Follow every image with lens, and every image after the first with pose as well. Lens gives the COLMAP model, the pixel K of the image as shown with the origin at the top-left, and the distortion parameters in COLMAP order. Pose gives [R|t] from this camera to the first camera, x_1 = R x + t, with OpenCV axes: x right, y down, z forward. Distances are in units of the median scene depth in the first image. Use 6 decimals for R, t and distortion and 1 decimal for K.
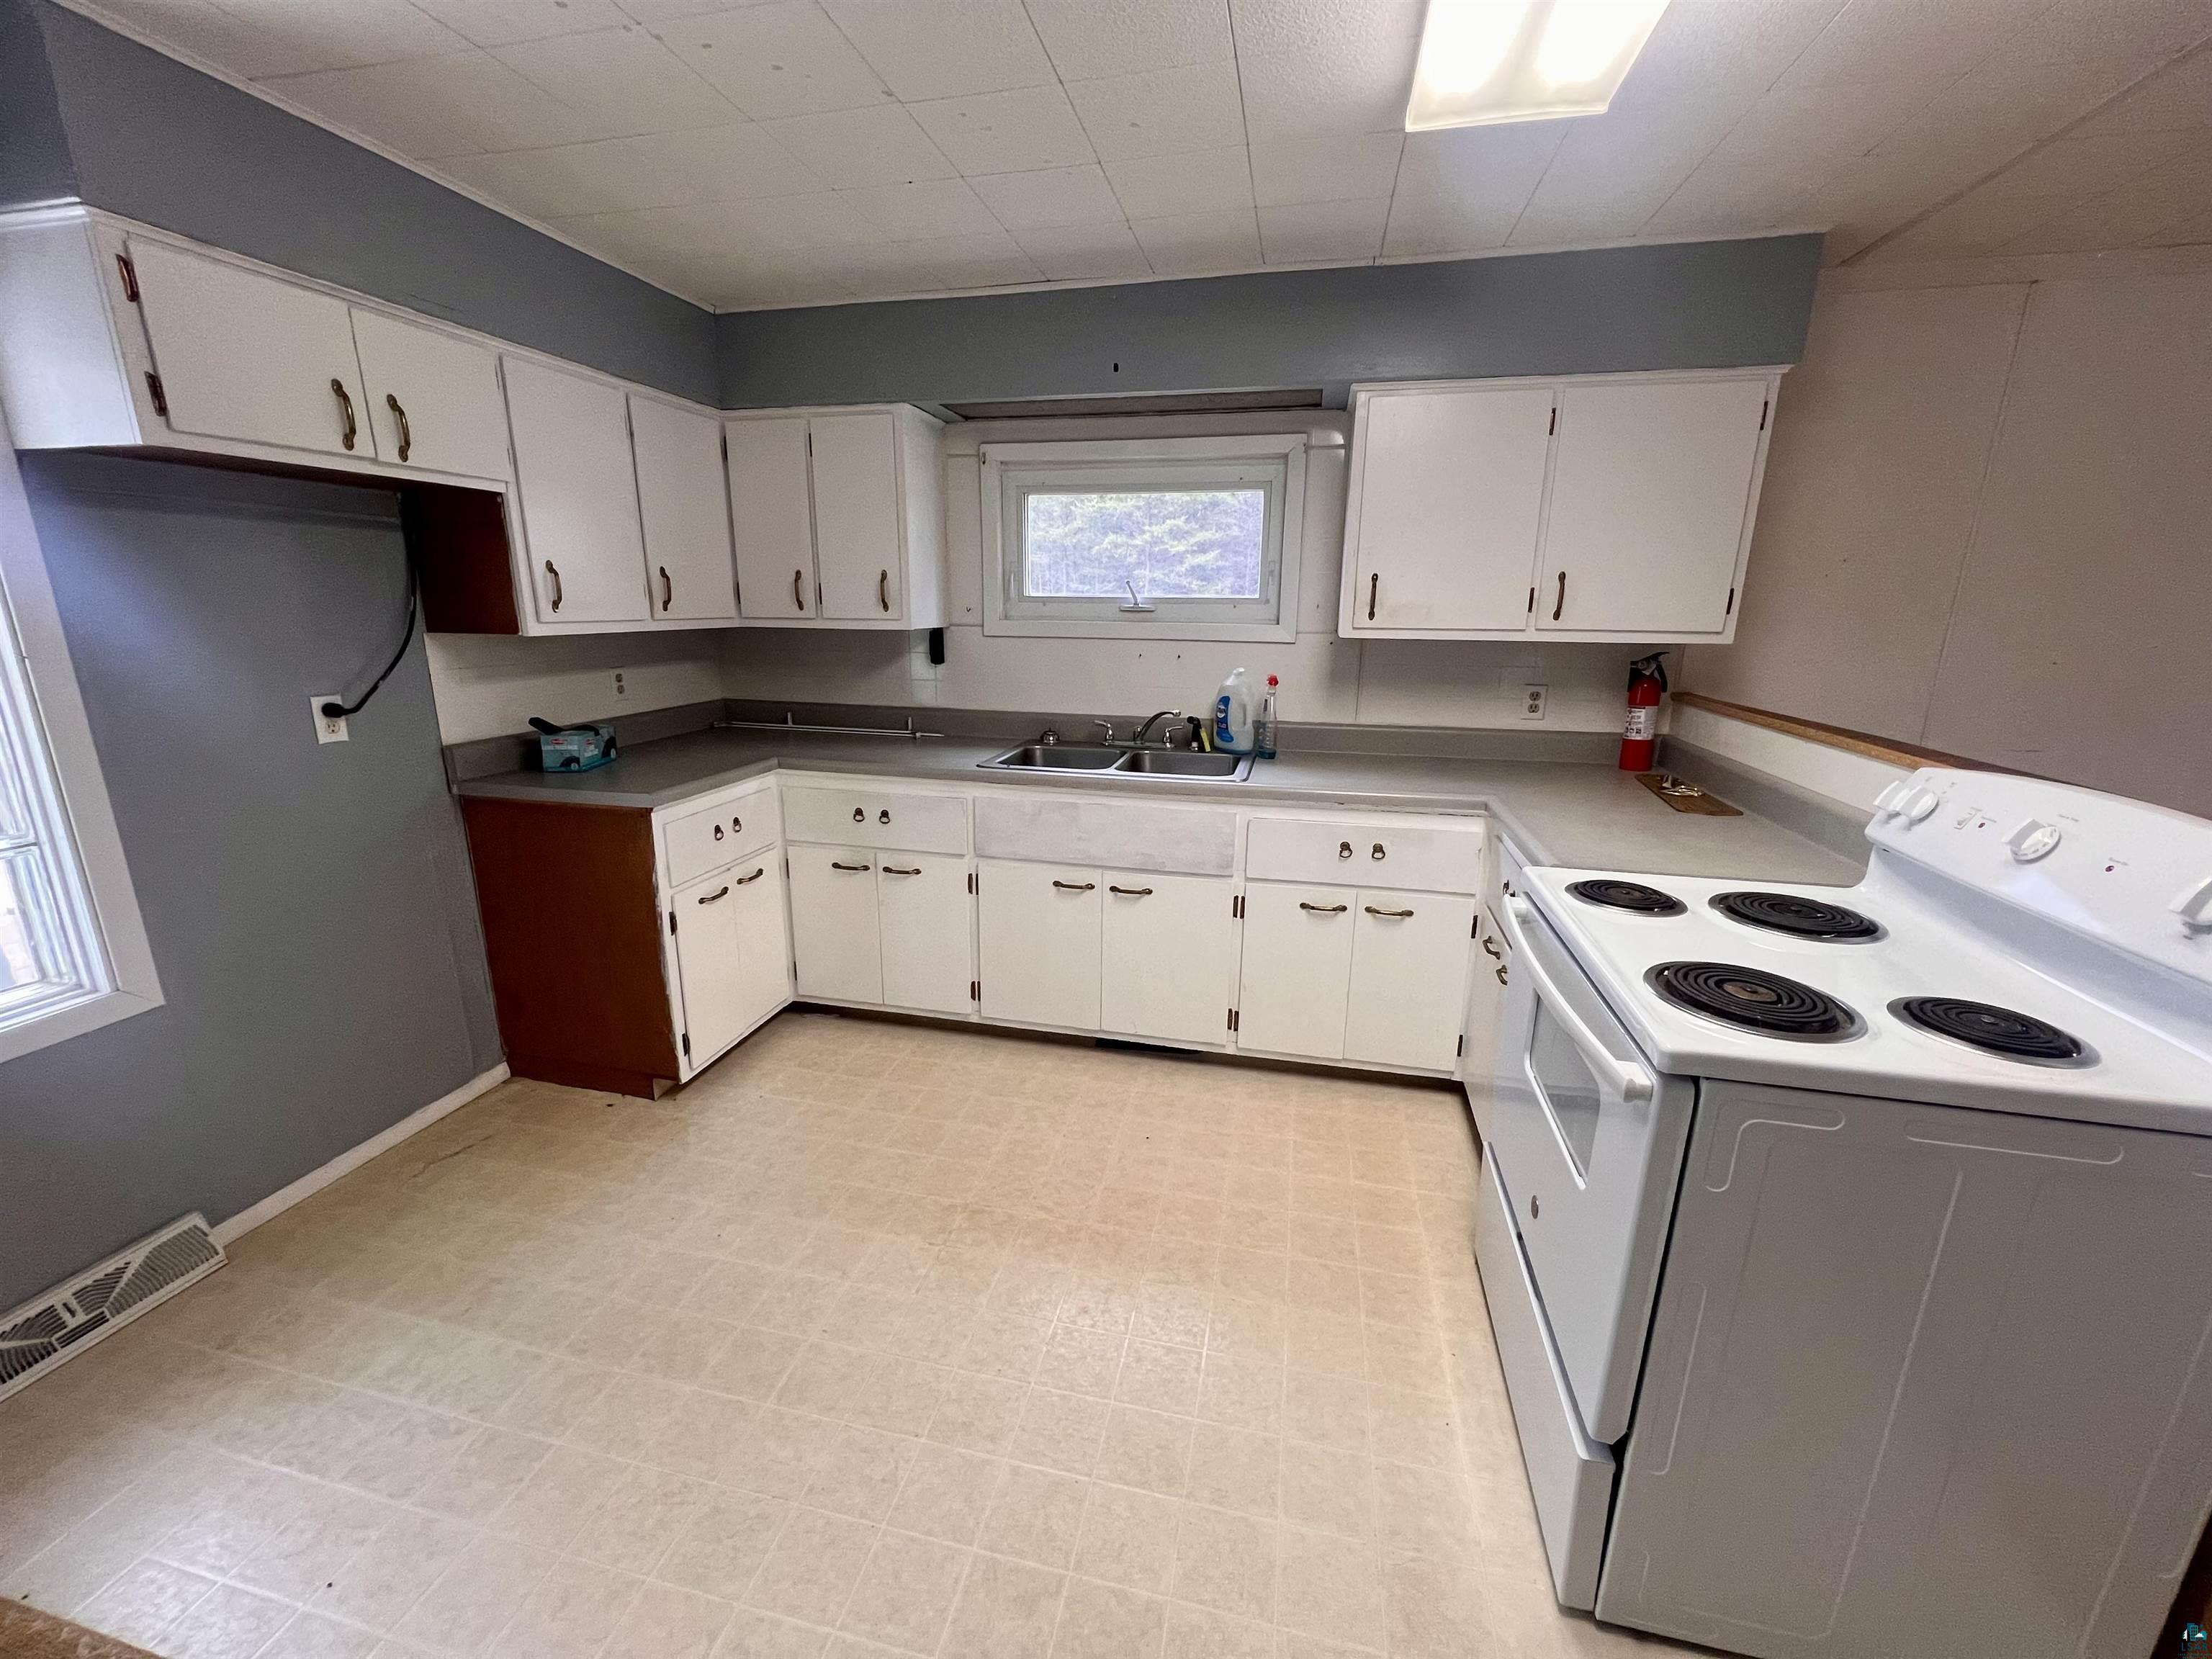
lens RADIAL K [[889.1, 0, 1100.2], [0, 889.1, 822.7], [0, 0, 1]] dist [0.001173, 0.000460]
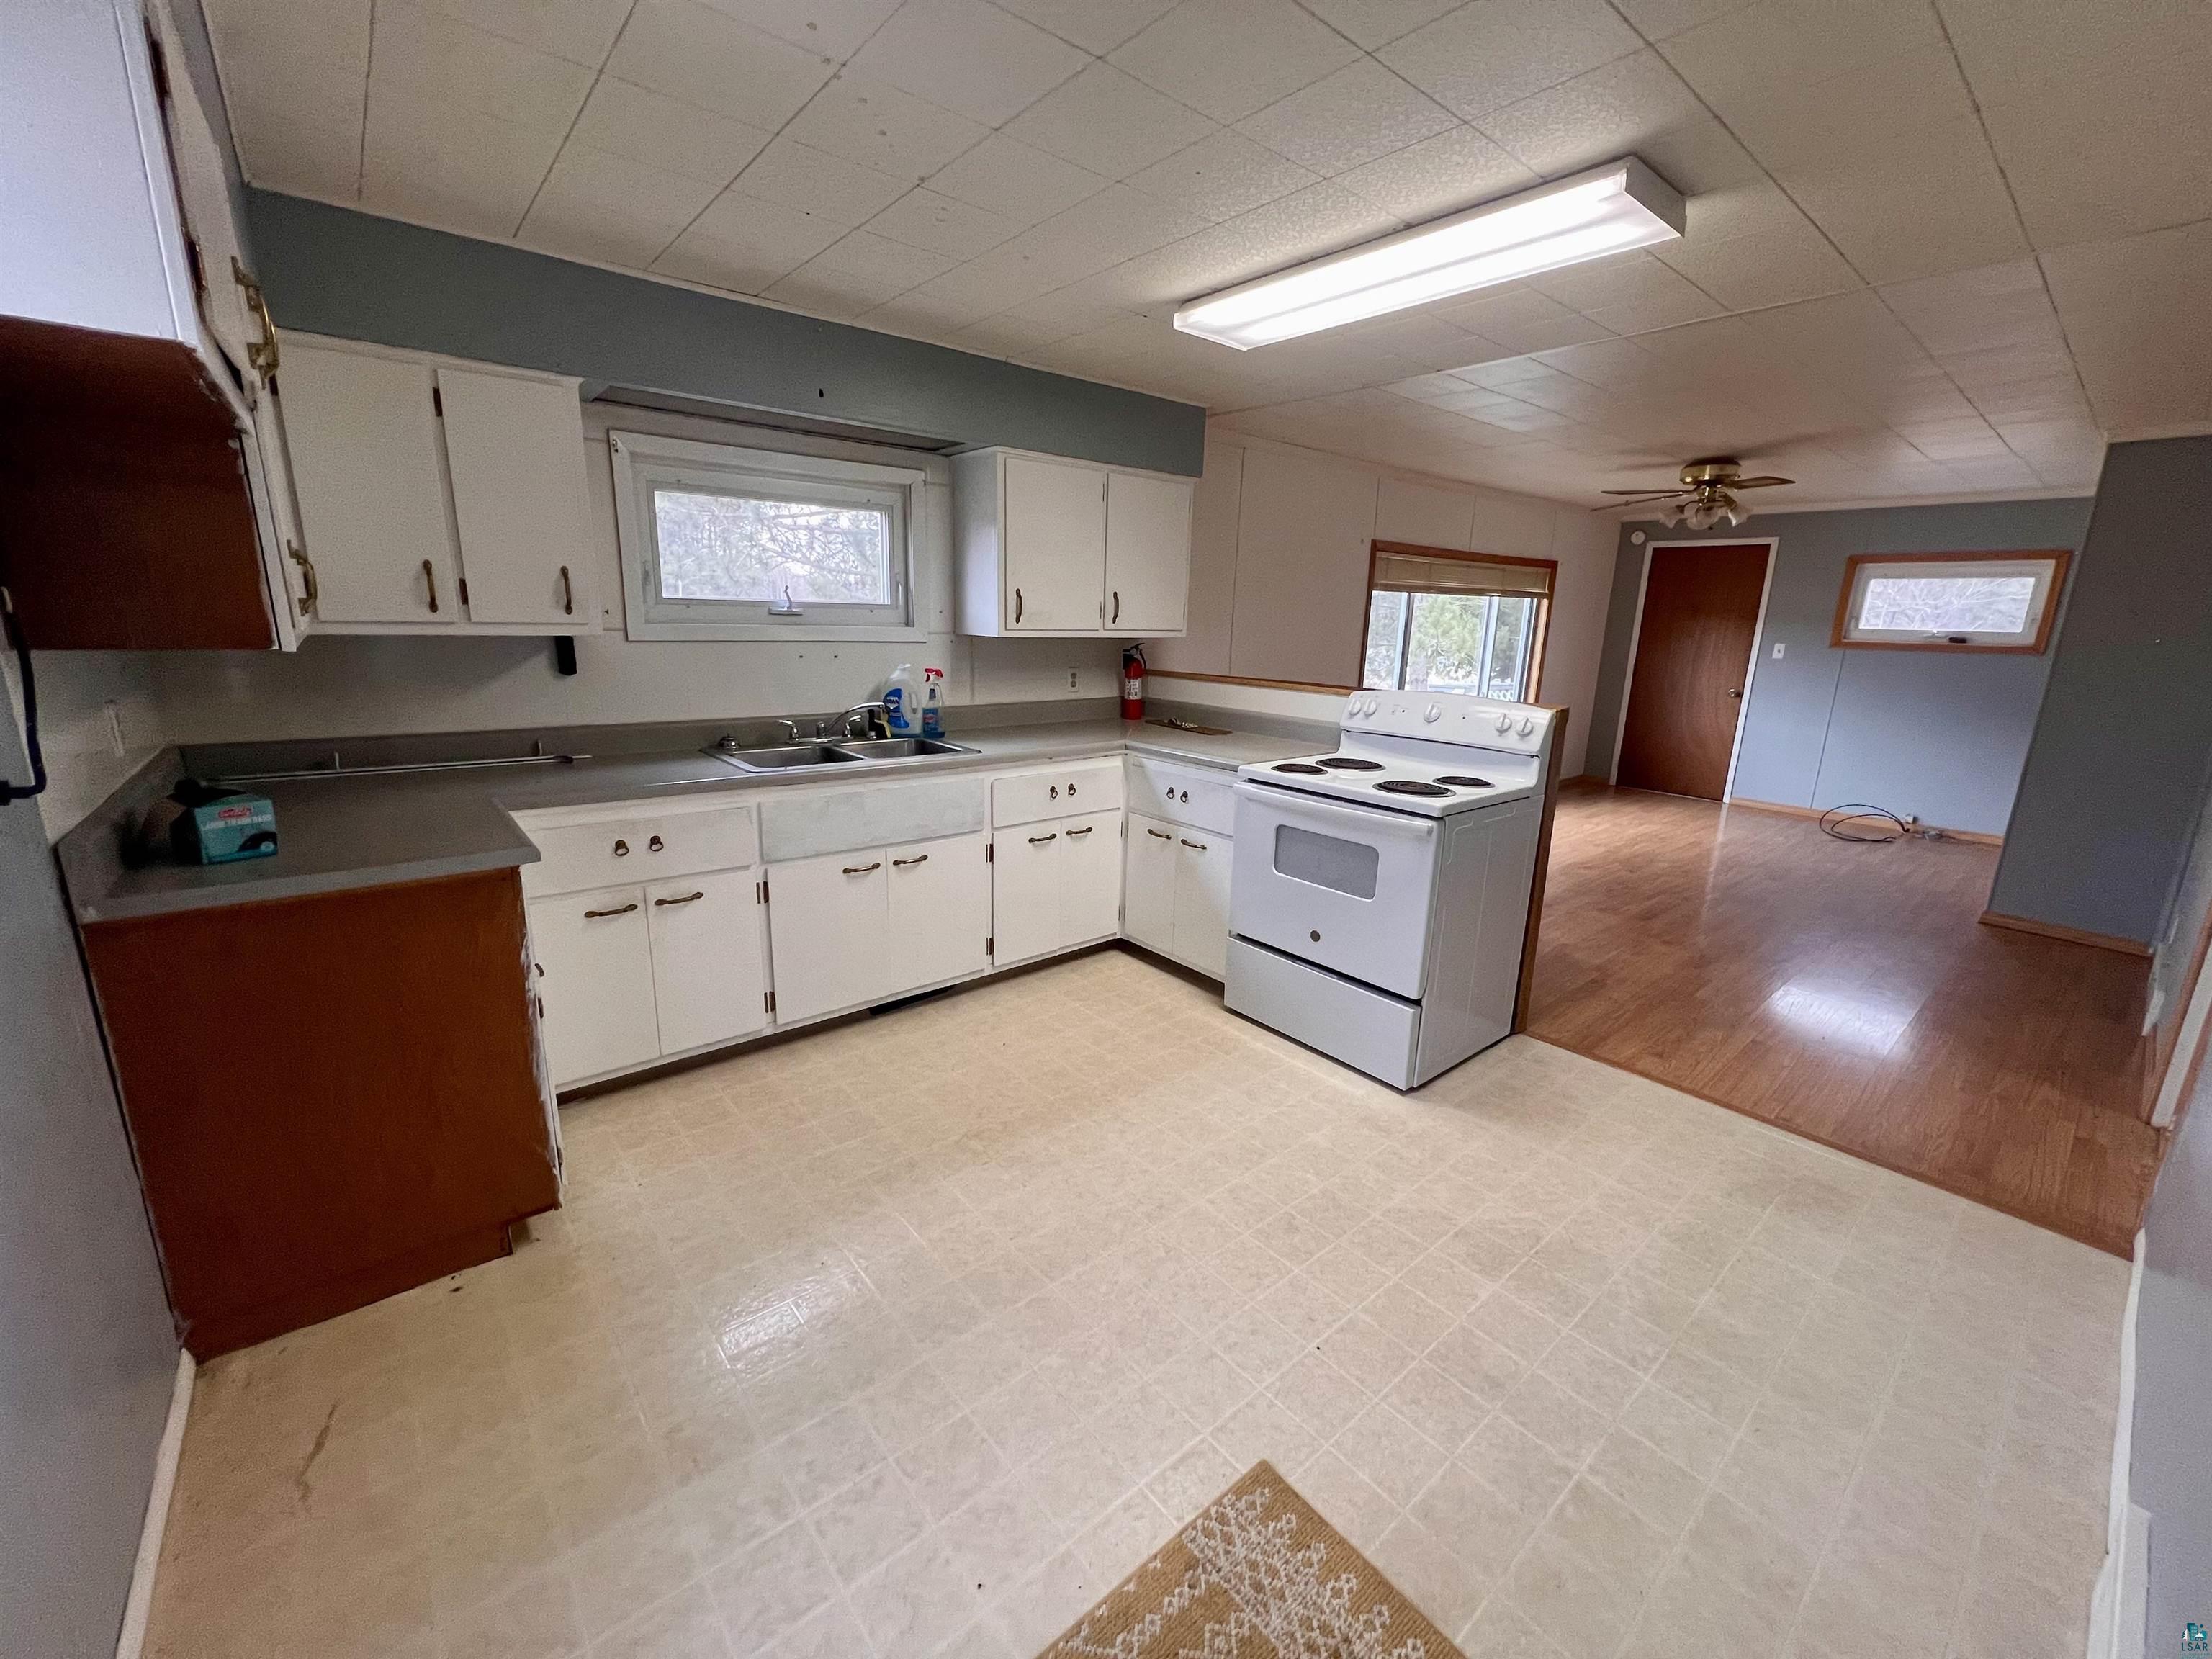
lens RADIAL K [[889.1, 0, 1100.3], [0, 889.1, 821.9], [0, 0, 1]] dist [0.001173, 0.000460]
pose [[0.601958, -0.177292, 0.778598, -0.685453], [0.176594, 0.980456, 0.086726, -0.027702], [-0.778756, 0.085291, 0.621502, 0.093208]]
